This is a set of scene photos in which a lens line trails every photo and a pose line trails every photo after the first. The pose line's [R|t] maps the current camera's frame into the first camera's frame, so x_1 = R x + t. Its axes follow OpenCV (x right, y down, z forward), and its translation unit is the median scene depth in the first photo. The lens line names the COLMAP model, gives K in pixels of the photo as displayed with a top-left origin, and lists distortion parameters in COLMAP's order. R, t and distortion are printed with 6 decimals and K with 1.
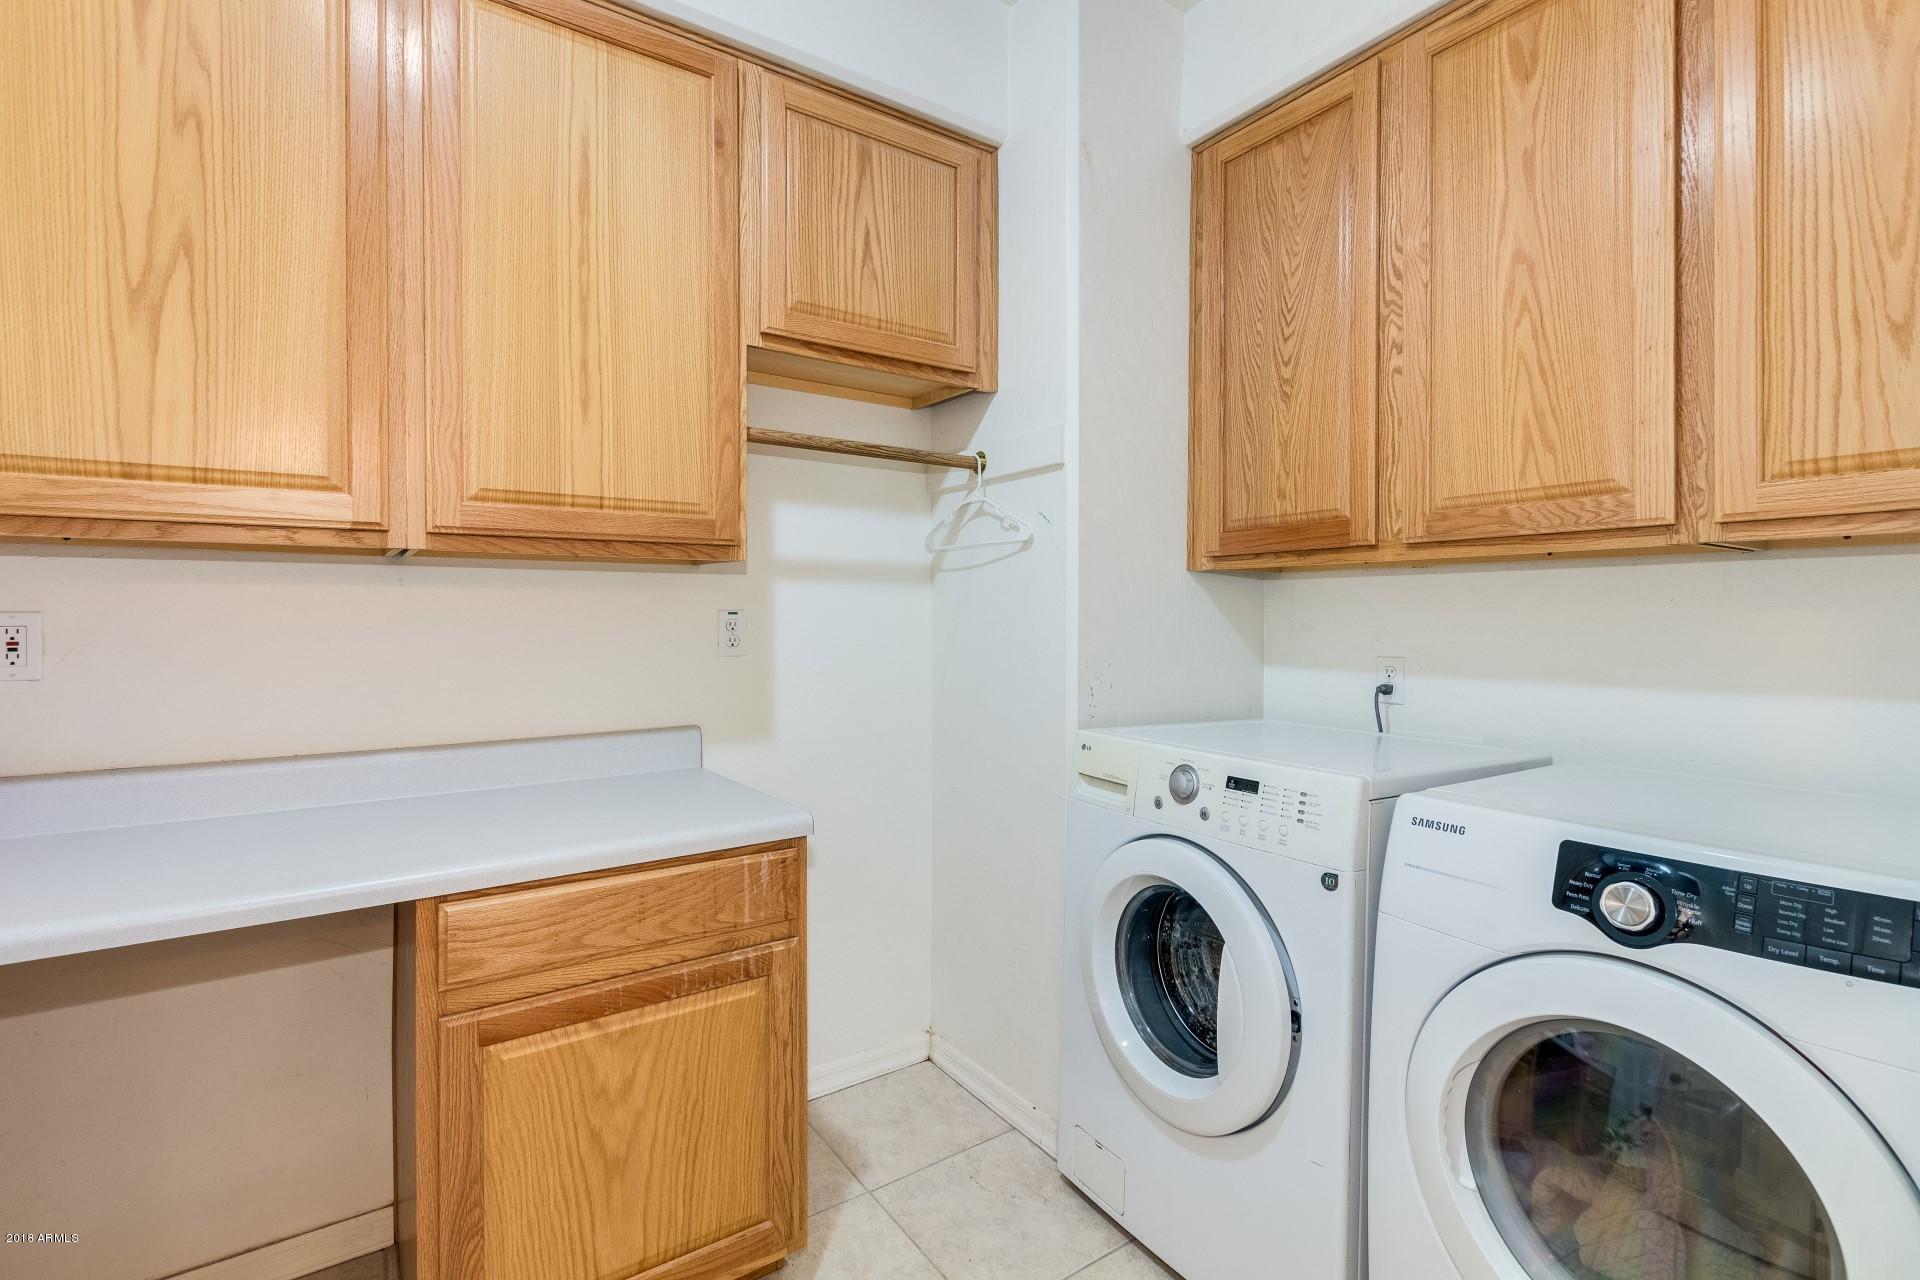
lens RADIAL K [[875.4, 0, 959.4], [0, 875.4, 606.9], [0, 0, 1]] dist [0.031075, -0.013942]
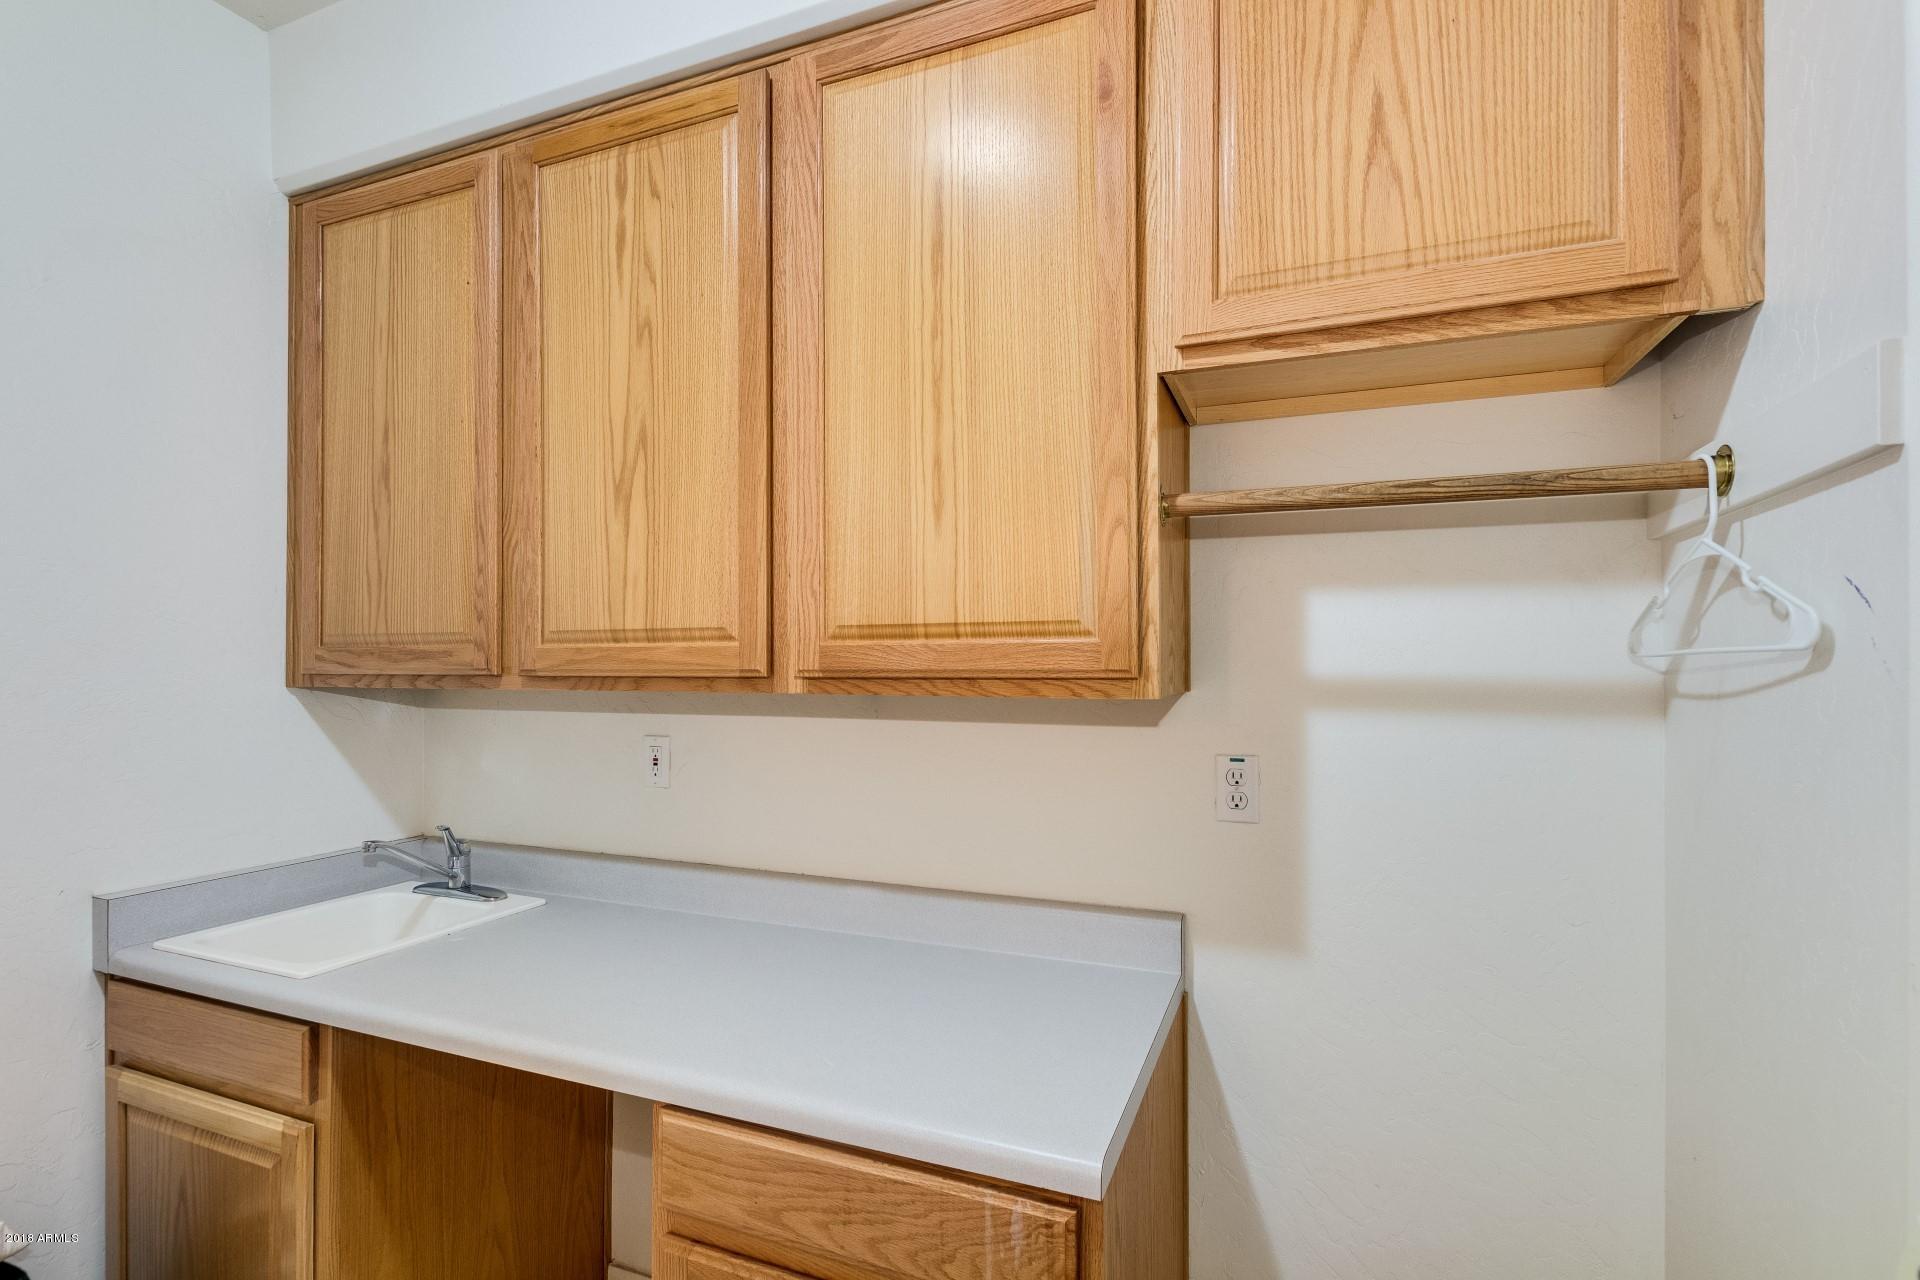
lens RADIAL K [[870.9, 0, 959.0], [0, 870.9, 660.6], [0, 0, 1]] dist [0.005028, -0.000178]
pose [[0.551791, -0.004612, -0.833970, 0.248529], [0.002698, 0.999989, -0.003745, -0.089422], [0.833978, -0.000183, 0.551797, 0.576884]]
